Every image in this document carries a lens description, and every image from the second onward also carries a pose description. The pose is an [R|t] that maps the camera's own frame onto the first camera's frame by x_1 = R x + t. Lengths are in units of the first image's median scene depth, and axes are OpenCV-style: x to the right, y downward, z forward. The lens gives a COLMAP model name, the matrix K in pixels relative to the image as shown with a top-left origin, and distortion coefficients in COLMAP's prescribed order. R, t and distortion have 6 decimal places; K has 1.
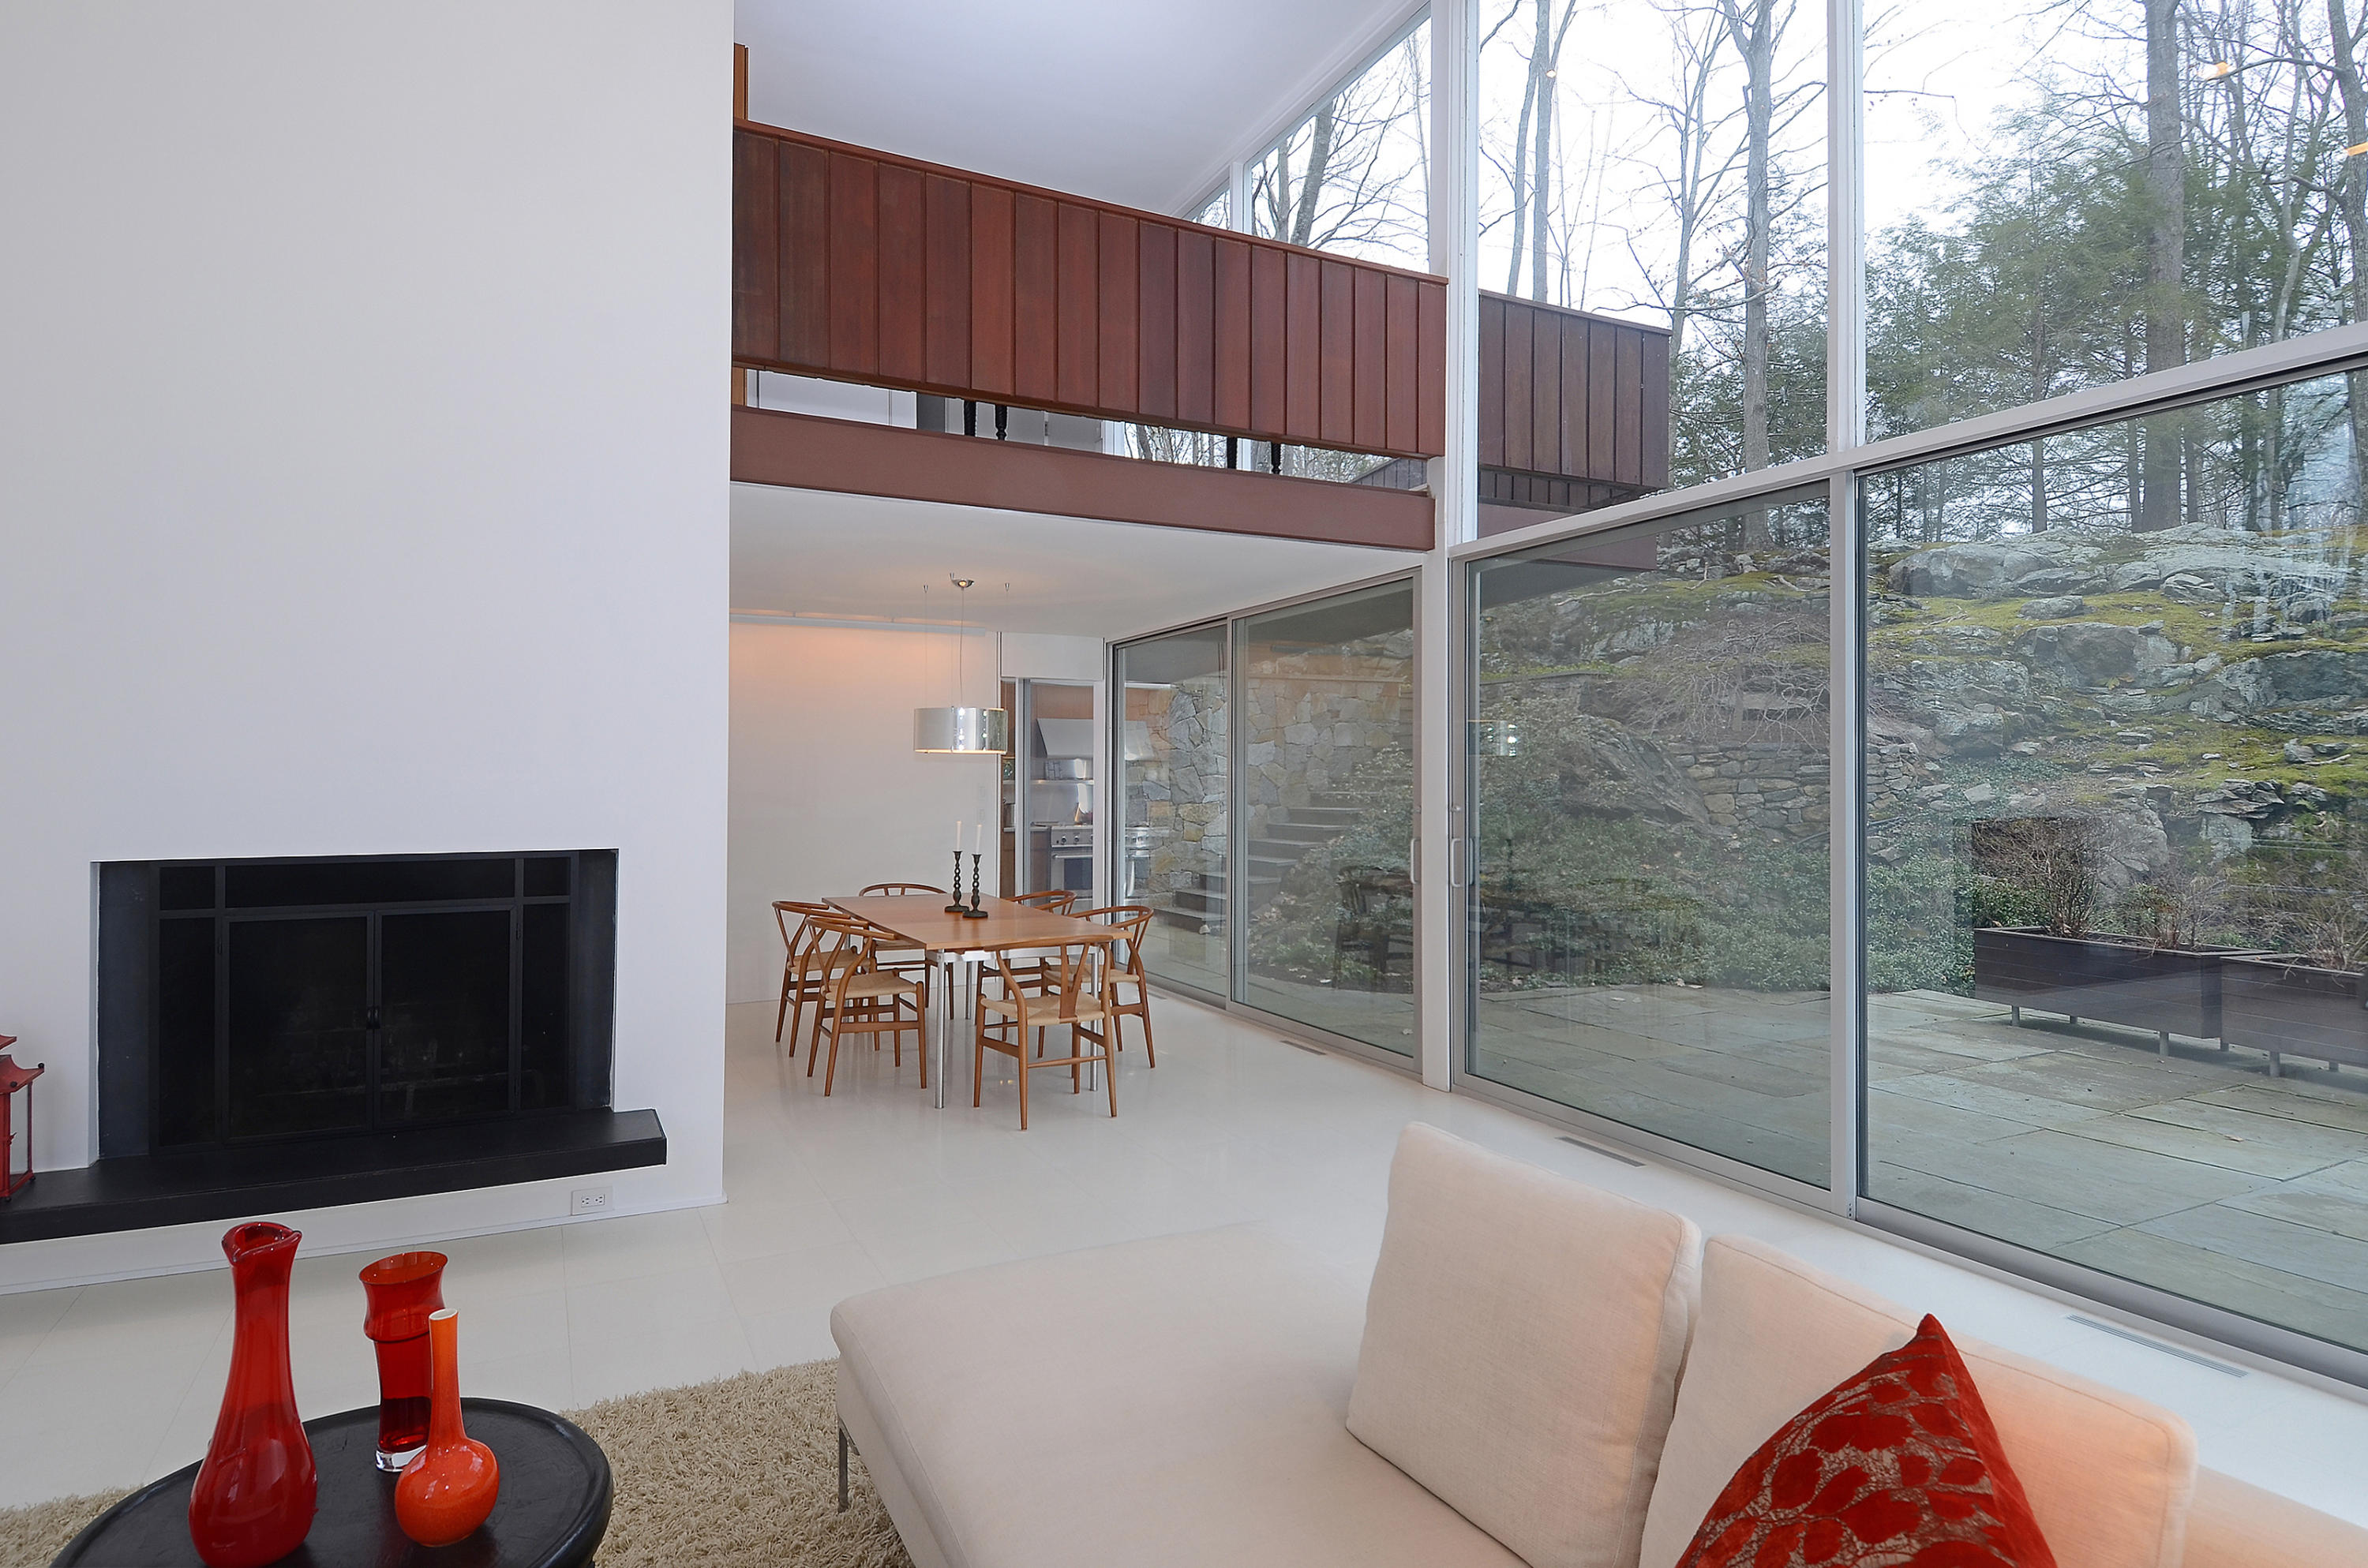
lens RADIAL K [[1276.3, 0, 1185.0], [0, 1276.3, 757.3], [0, 0, 1]] dist [0.039656, -0.038134]
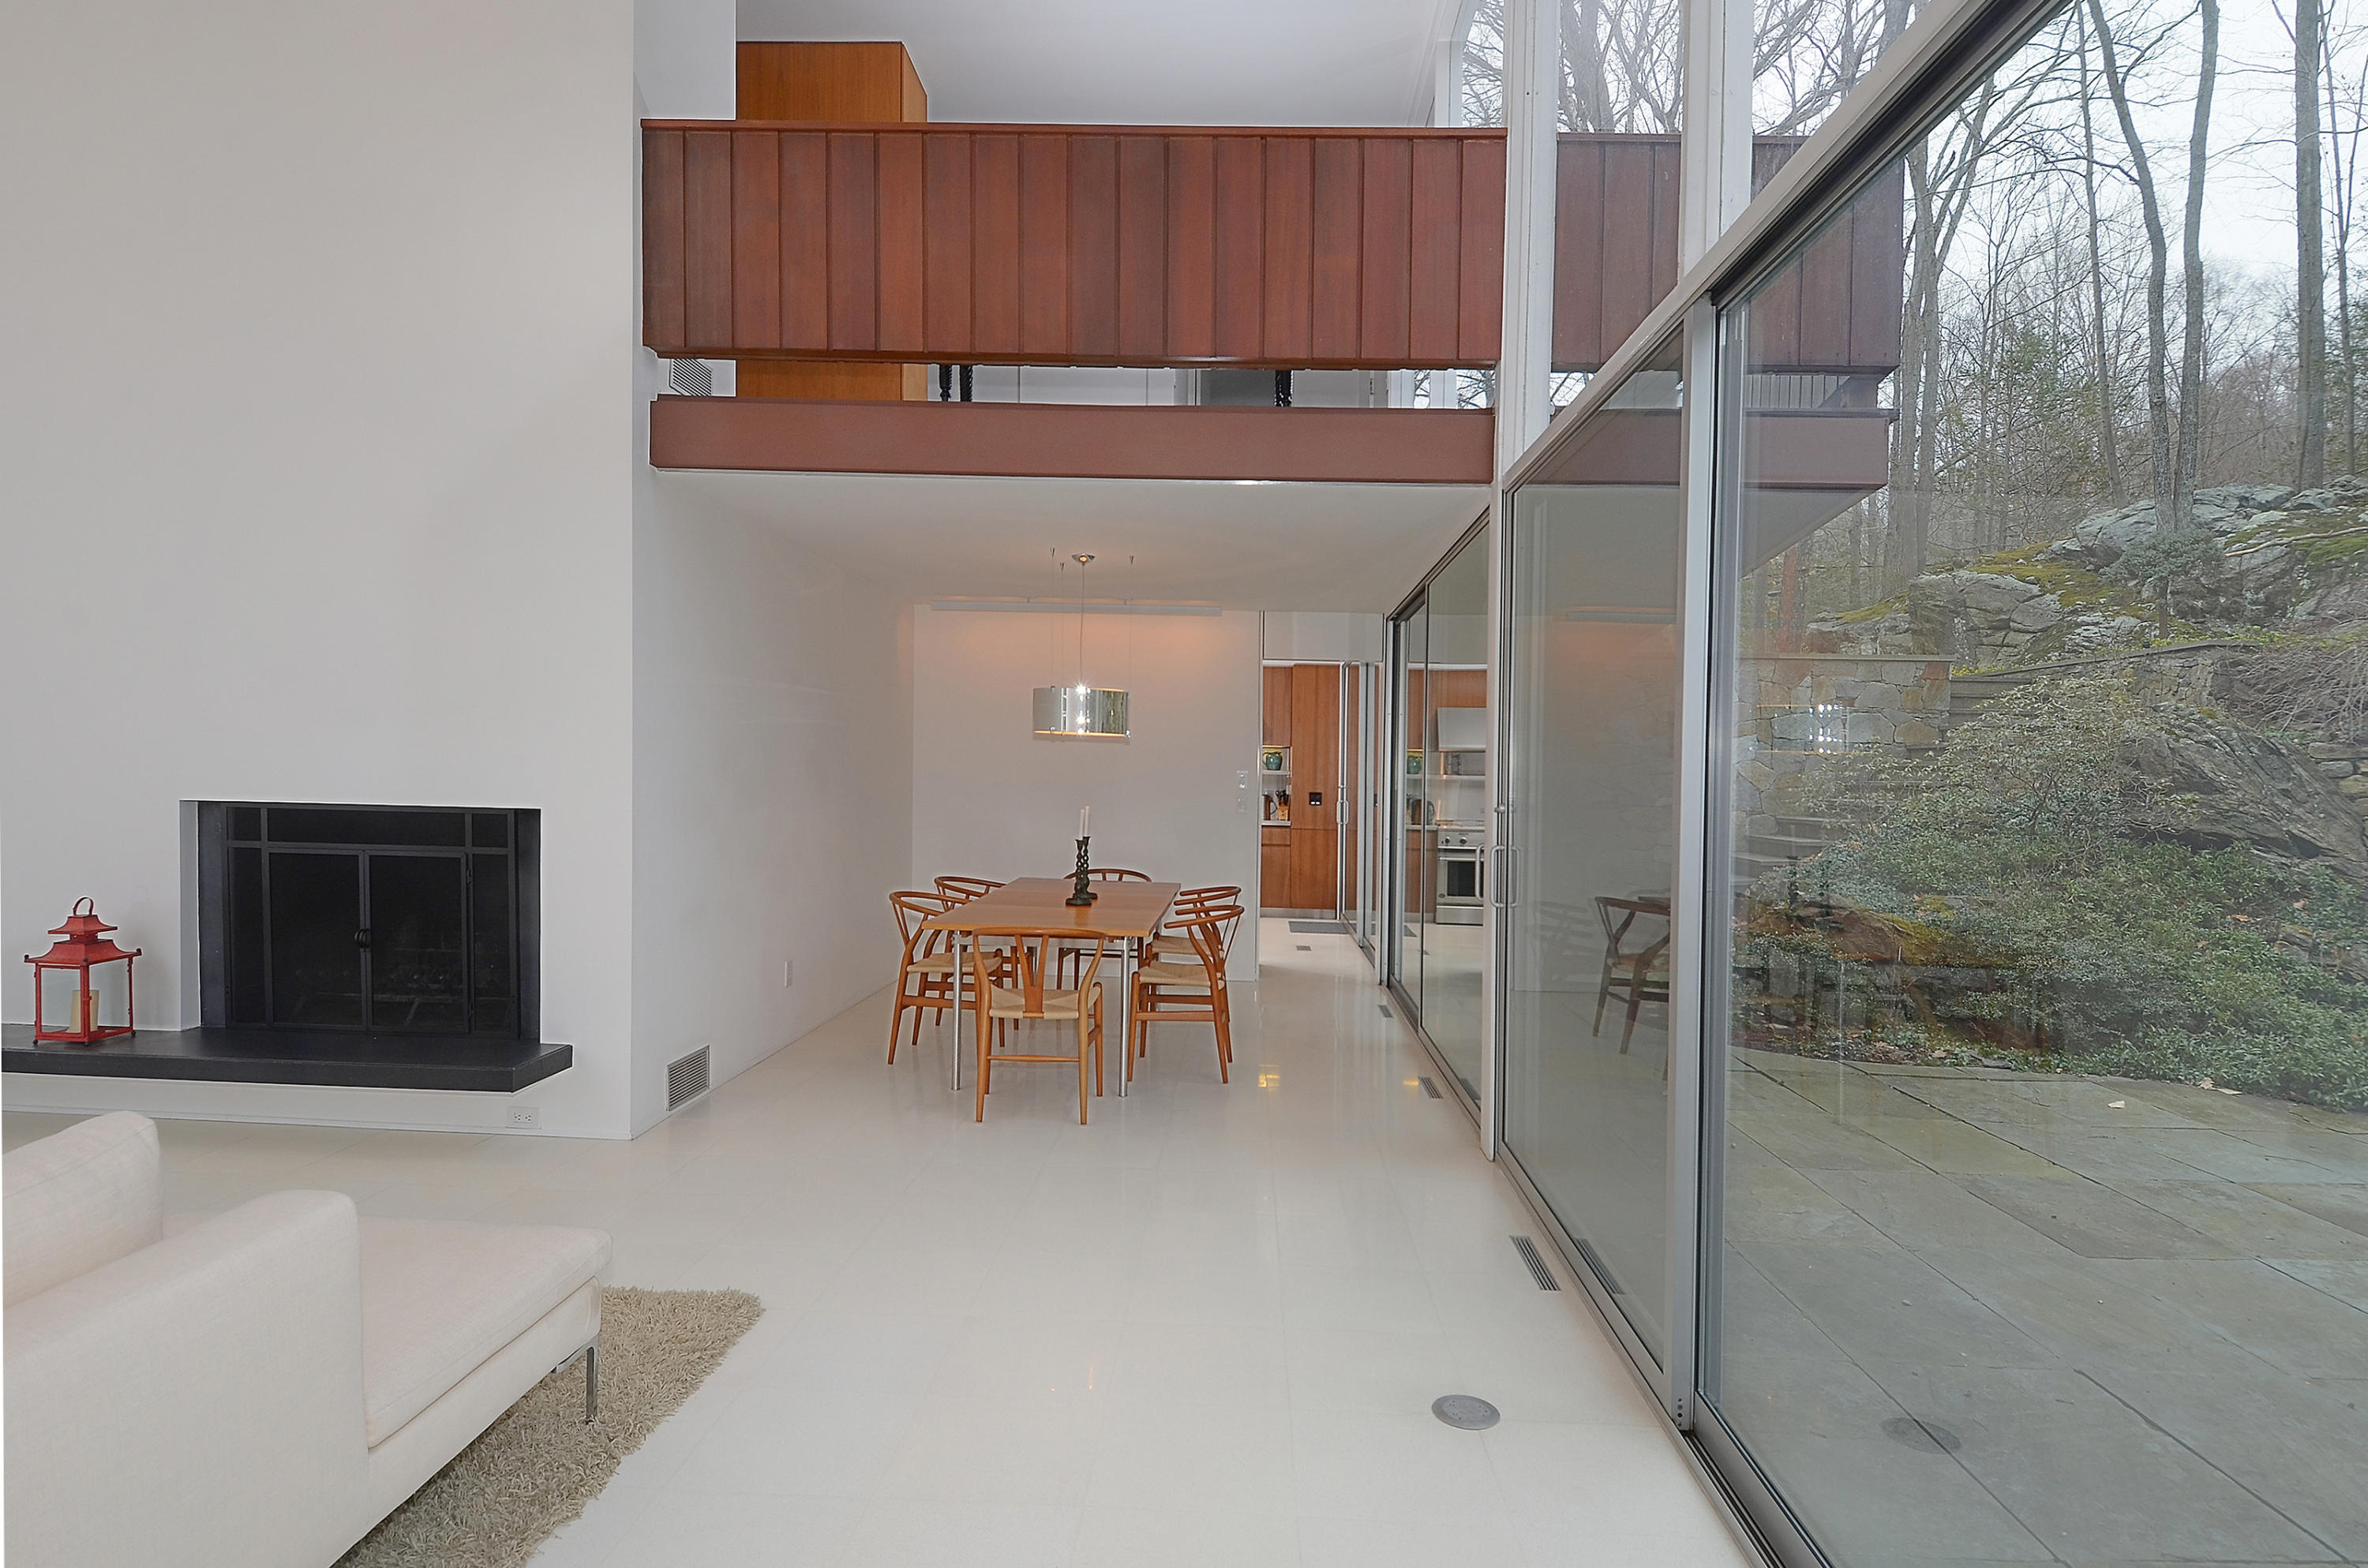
lens RADIAL K [[1308.8, 0, 1184.0], [0, 1308.8, 784.0], [0, 0, 1]] dist [0.031358, -0.039856]
pose [[0.872311, 0.028299, -0.488132, 0.383438], [-0.017512, 0.999491, 0.026649, 0.006132], [0.488638, -0.014698, 0.872363, 0.177039]]
